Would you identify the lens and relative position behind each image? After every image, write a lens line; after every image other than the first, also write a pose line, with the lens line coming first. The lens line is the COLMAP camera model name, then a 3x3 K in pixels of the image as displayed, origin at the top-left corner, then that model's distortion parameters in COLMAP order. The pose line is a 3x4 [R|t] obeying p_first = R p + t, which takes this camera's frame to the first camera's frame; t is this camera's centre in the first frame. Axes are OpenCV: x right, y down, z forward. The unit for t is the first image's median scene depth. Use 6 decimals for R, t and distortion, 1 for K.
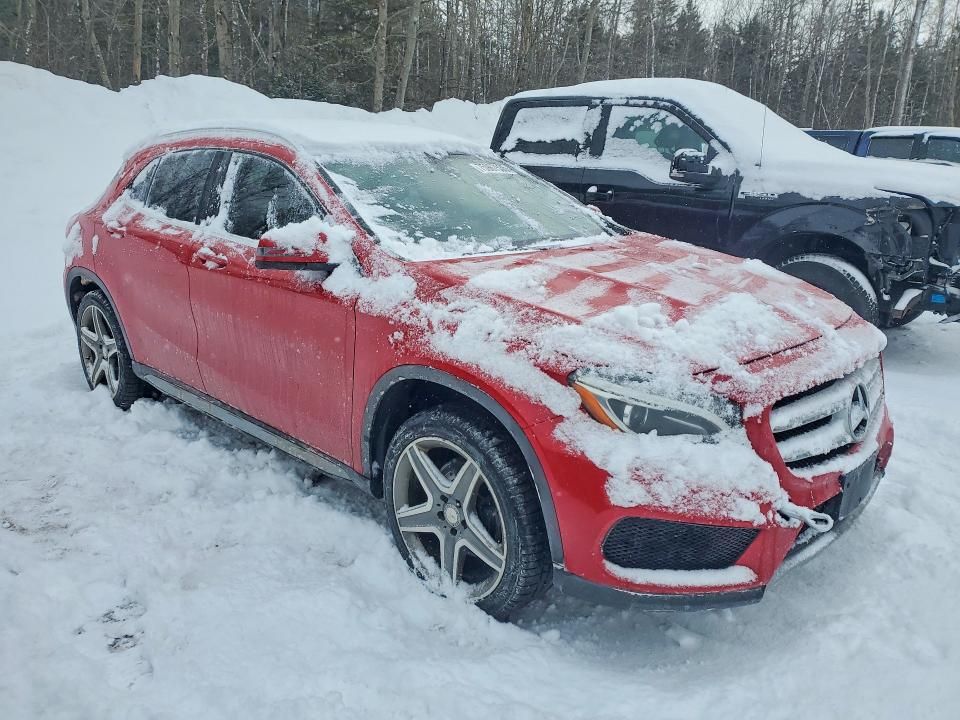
lens RADIAL K [[778.1, 0, 460.1], [0, 778.1, 358.8], [0, 0, 1]] dist [0.025265, -0.000792]
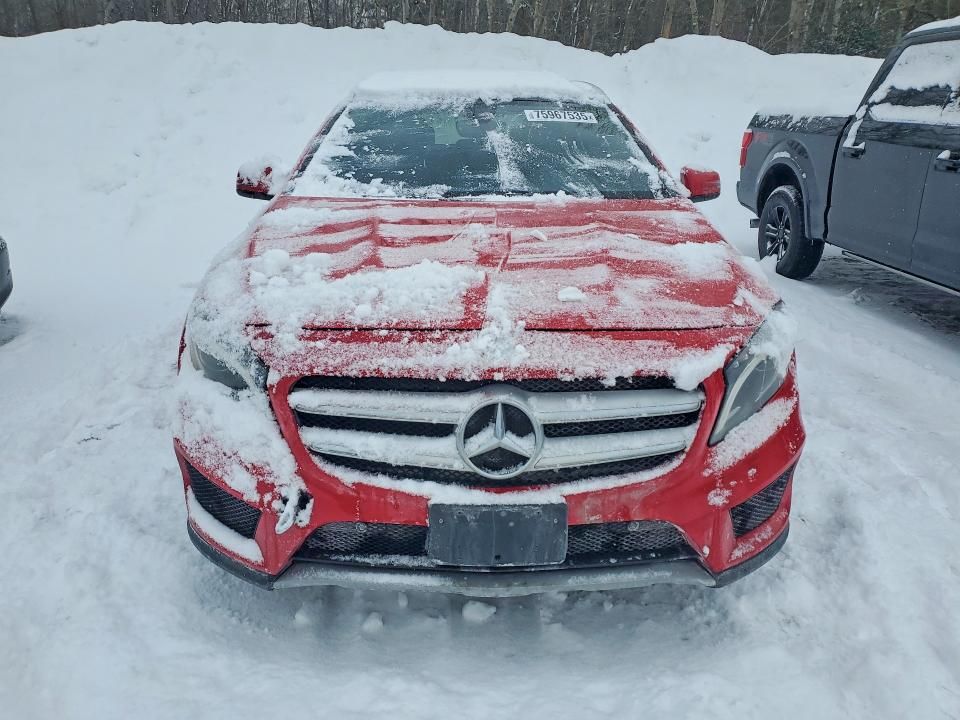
lens RADIAL K [[766.3, 0, 480.0], [0, 766.3, 360.0], [0, 0, 1]] dist [0.006377, -0.000586]
pose [[0.684043, 0.217982, -0.696110, 1.072340], [-0.186763, 0.974833, 0.121737, -0.096879], [0.705127, 0.046735, 0.707539, 0.519697]]
